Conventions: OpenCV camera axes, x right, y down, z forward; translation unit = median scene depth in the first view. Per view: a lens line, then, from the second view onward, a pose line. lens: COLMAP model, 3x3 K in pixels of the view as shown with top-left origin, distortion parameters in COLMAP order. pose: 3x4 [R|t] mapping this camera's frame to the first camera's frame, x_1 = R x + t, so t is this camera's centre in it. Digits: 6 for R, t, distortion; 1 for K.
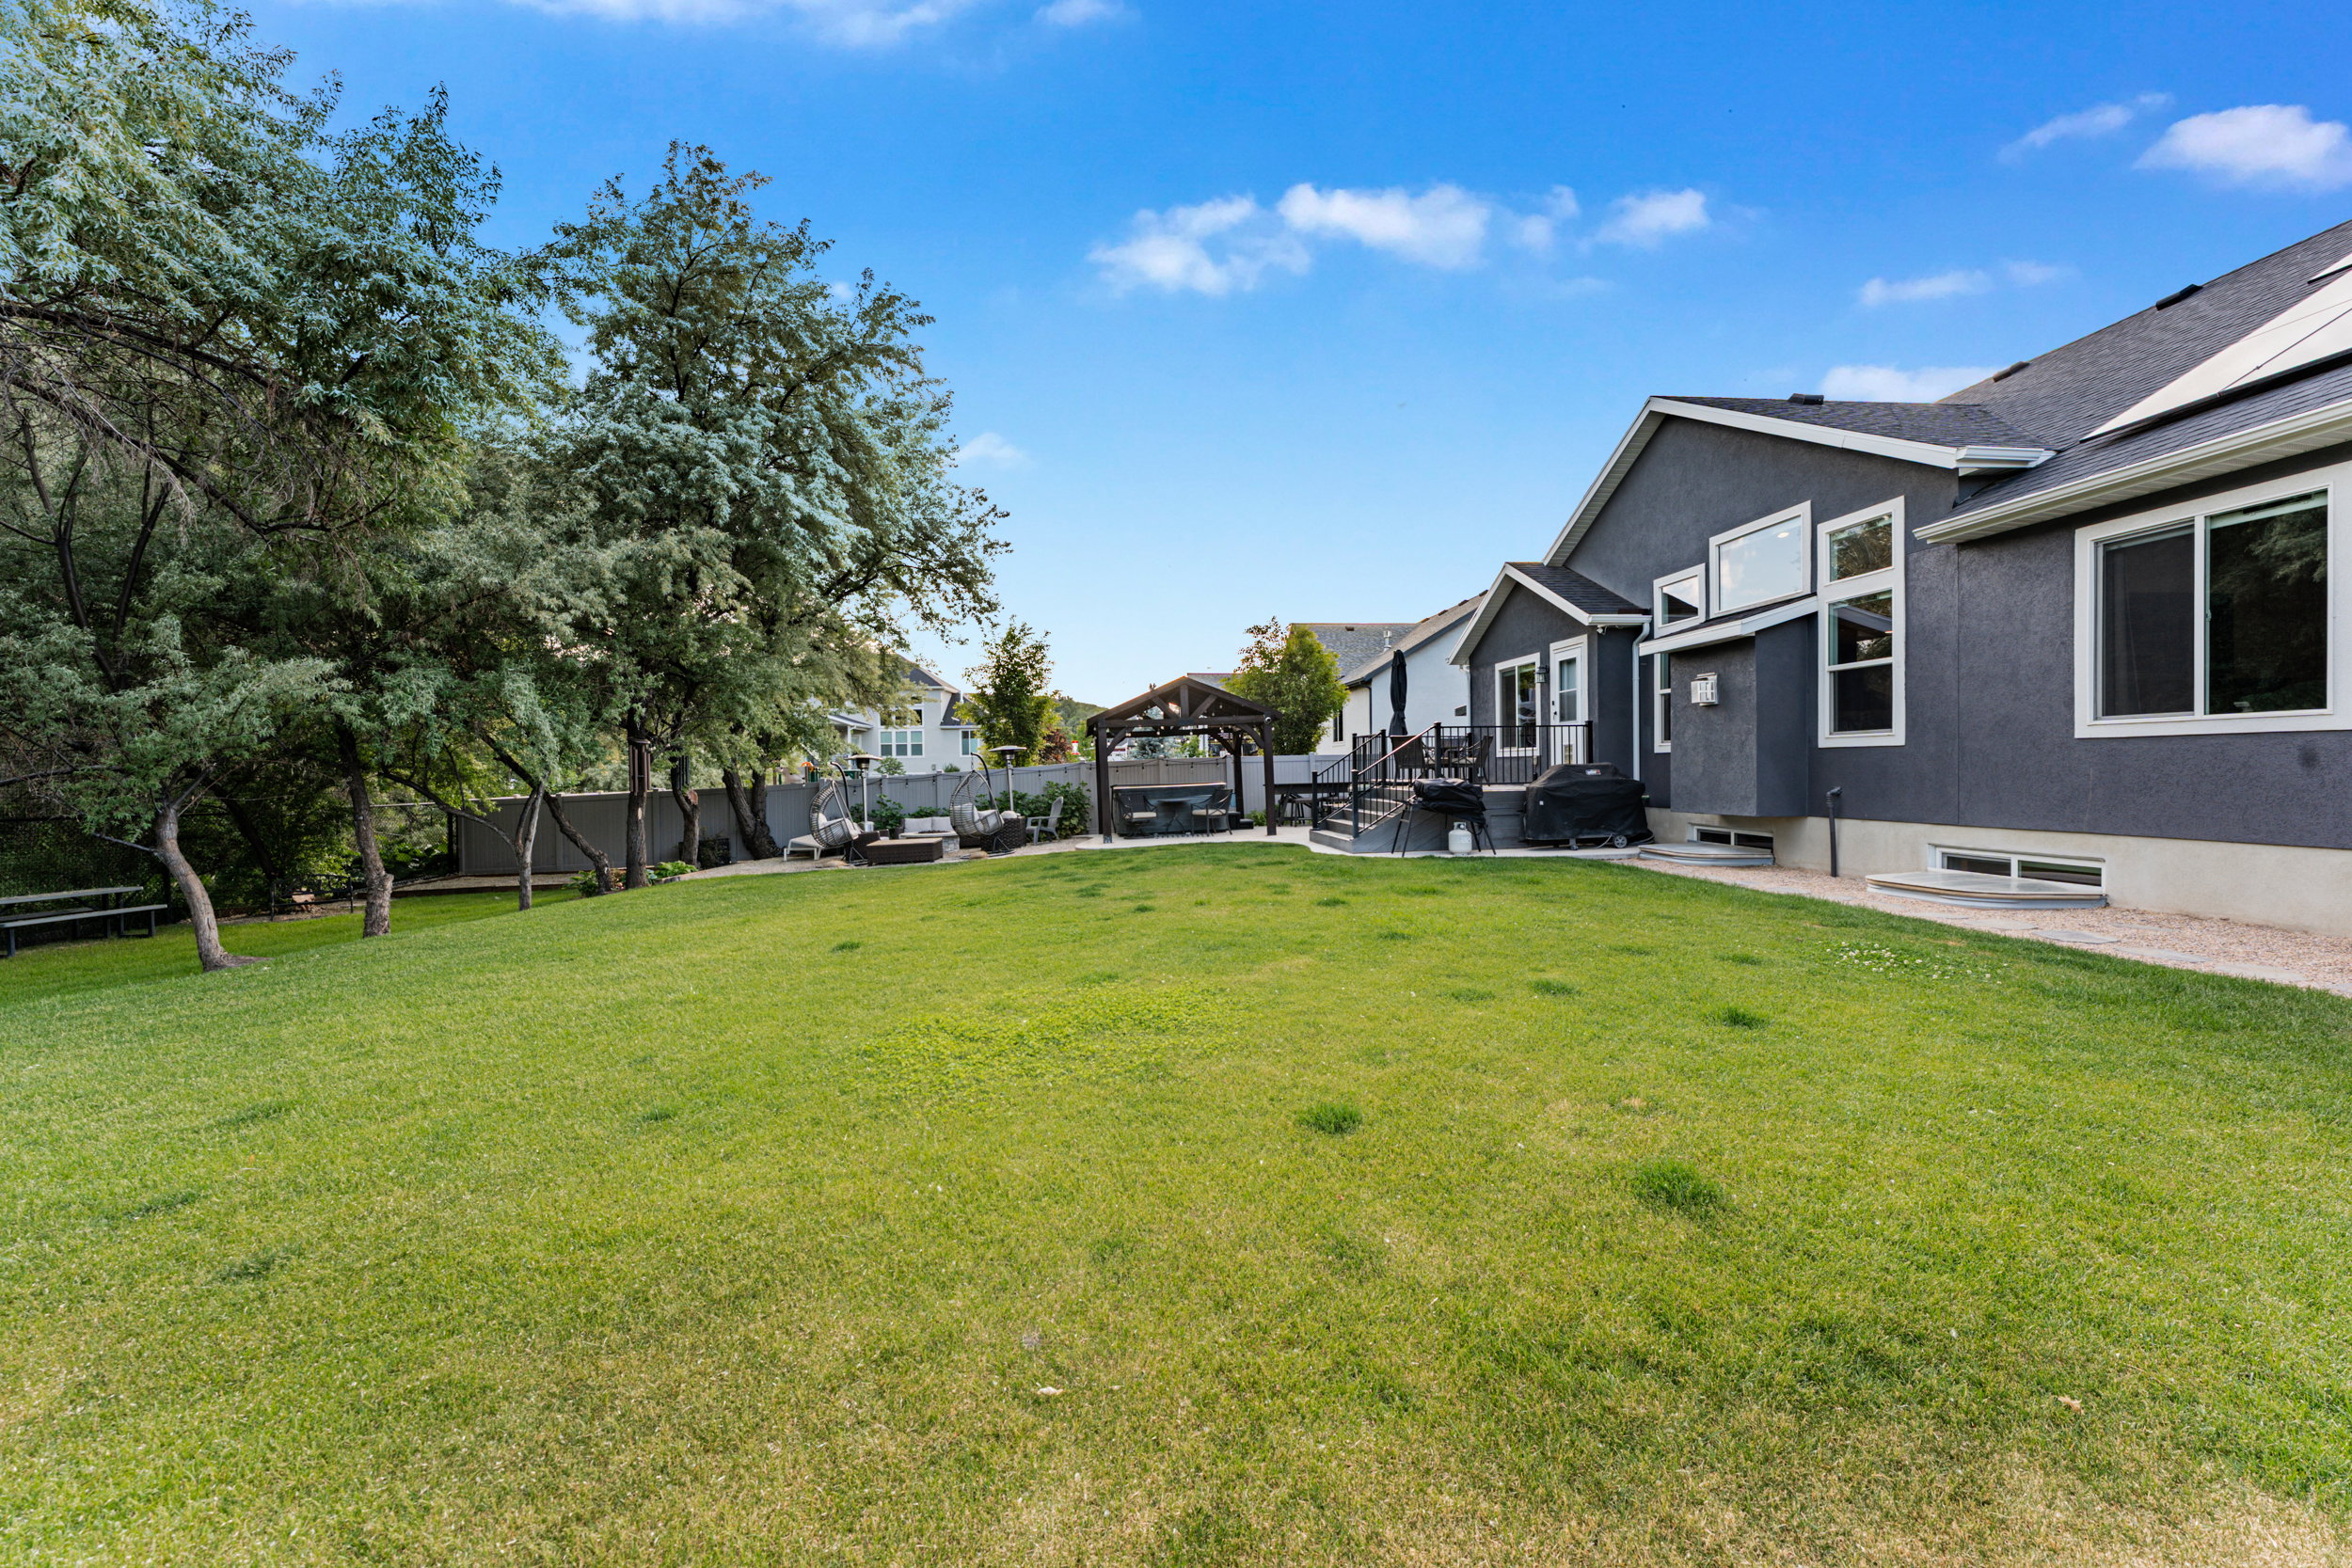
lens RADIAL K [[943.1, 0, 1176.0], [0, 943.1, 784.0], [0, 0, 1]] dist [-0.002219, 0.000098]
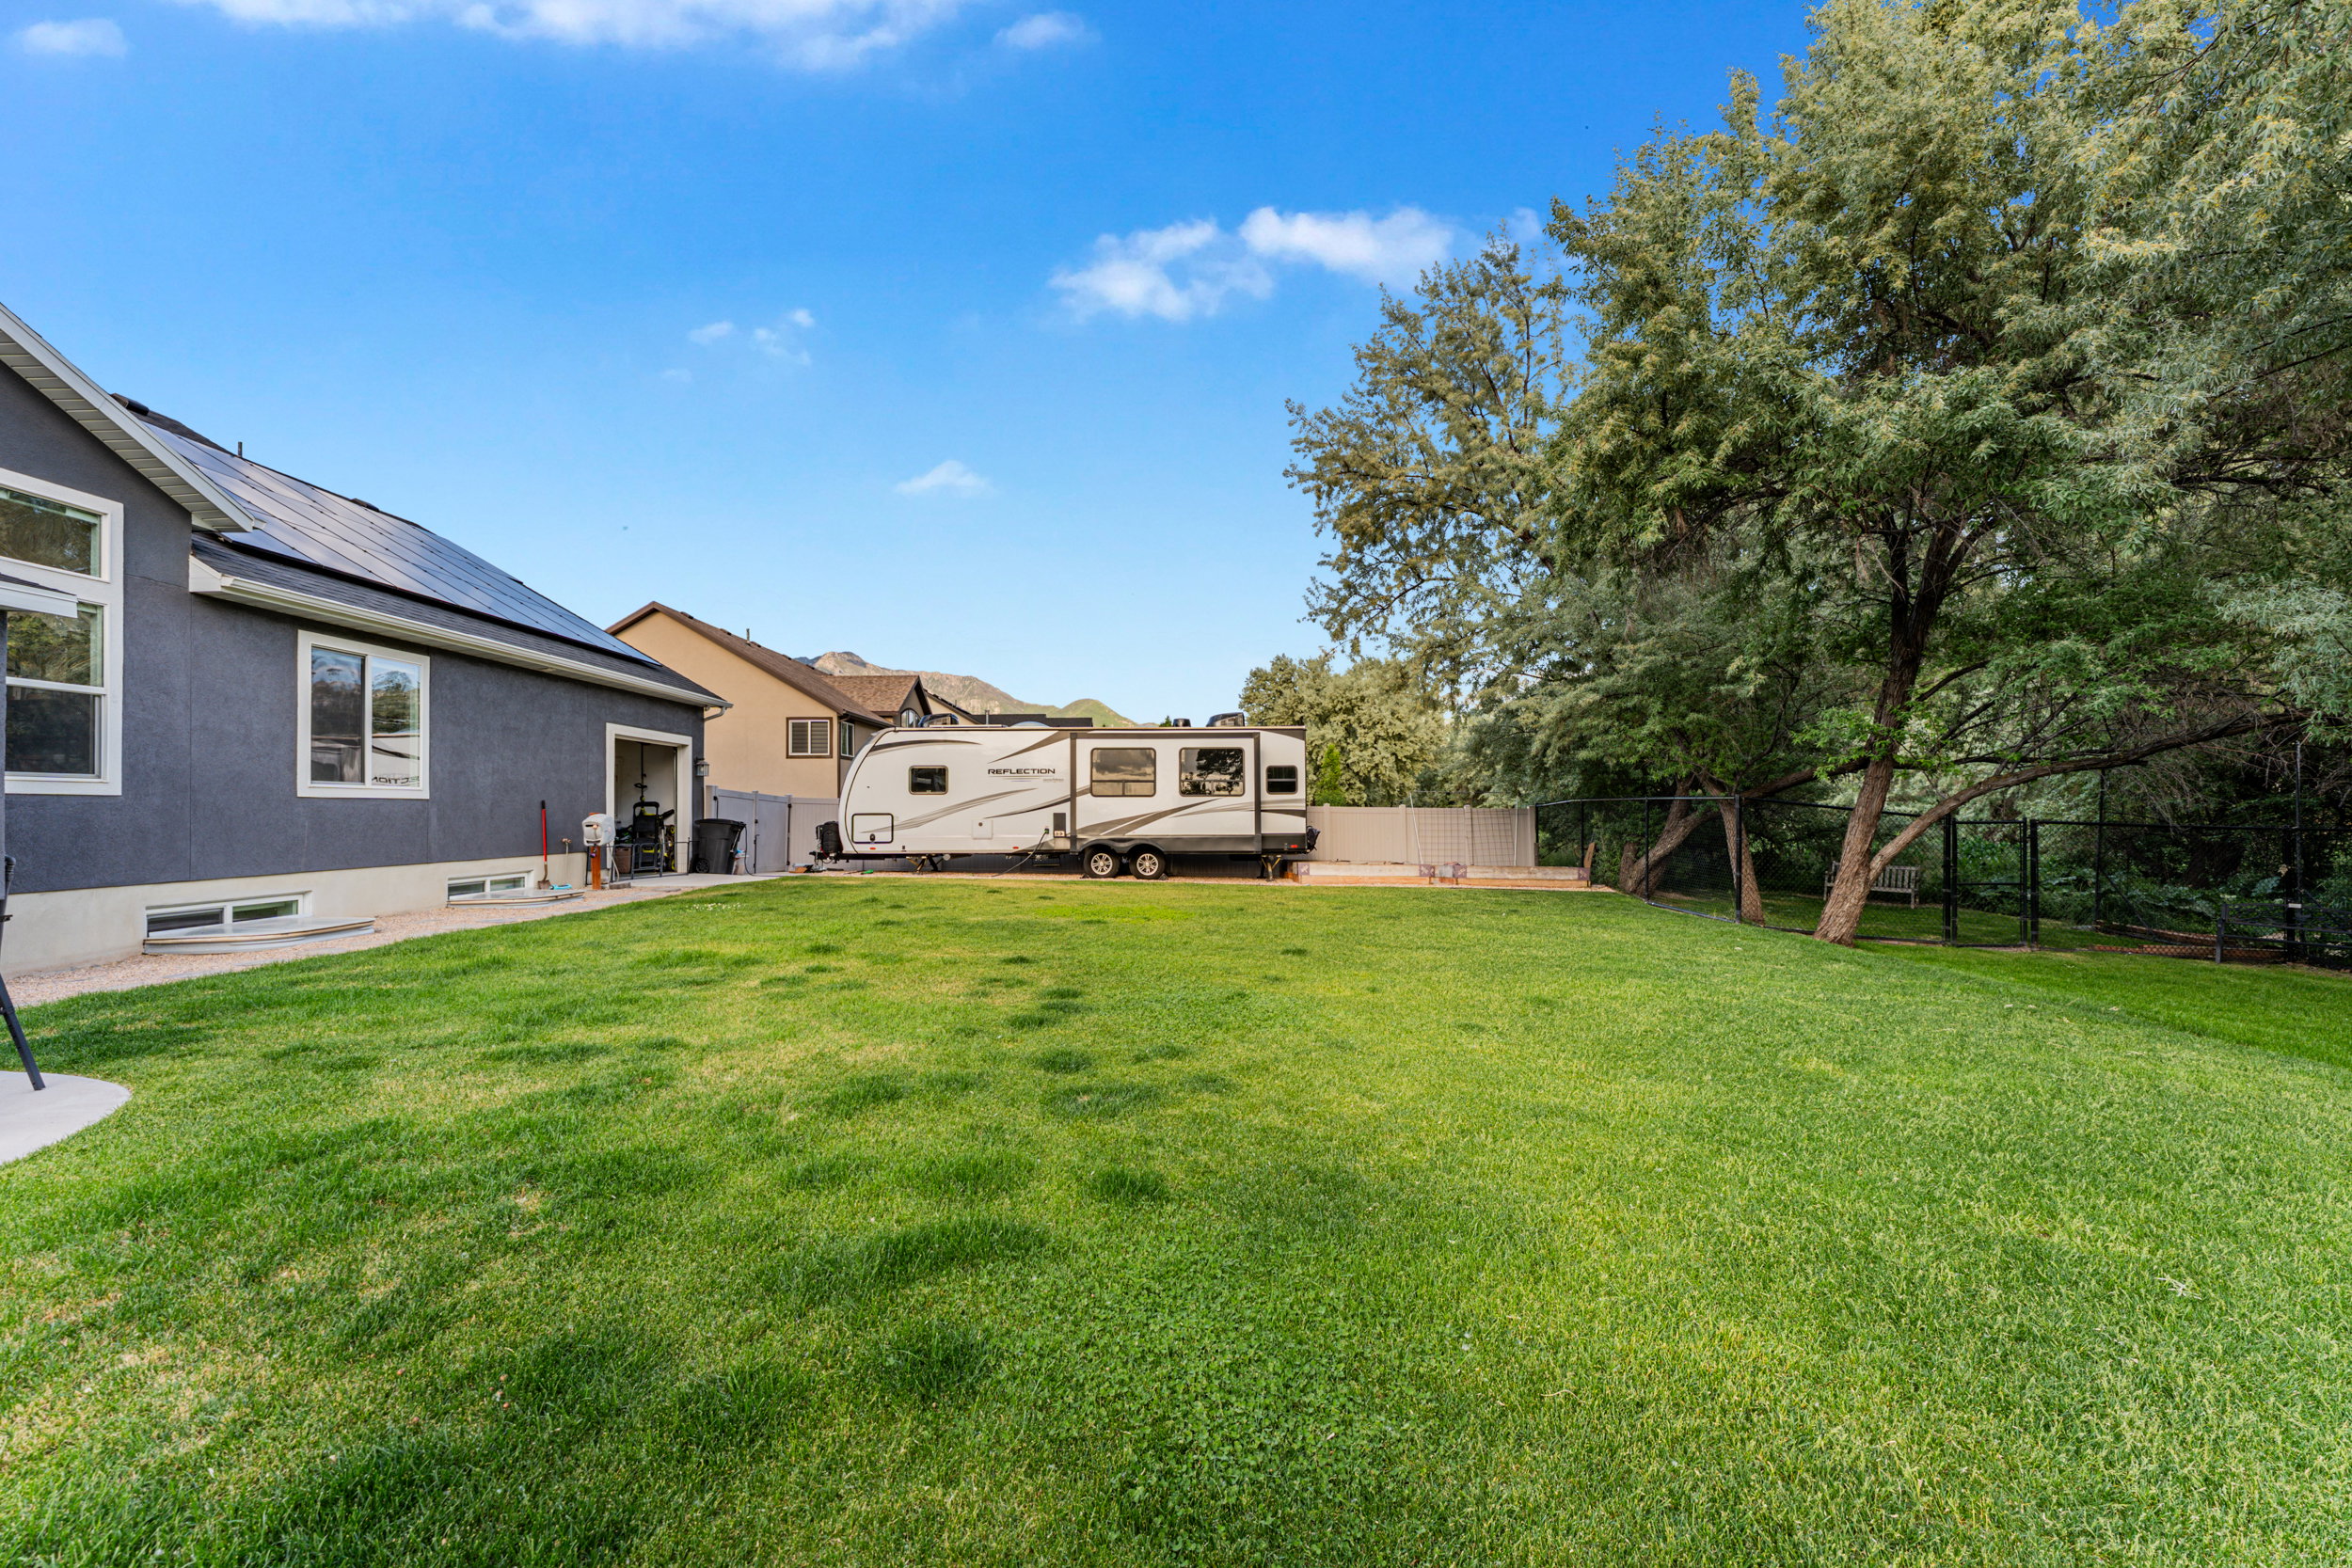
lens RADIAL K [[943.1, 0, 1176.0], [0, 943.1, 784.0], [0, 0, 1]] dist [-0.002219, 0.000098]
pose [[-0.996263, 0.022224, 0.083463, -0.271084], [0.020668, 0.999597, -0.019454, -0.016352], [-0.083862, -0.017657, -0.996321, 1.955201]]
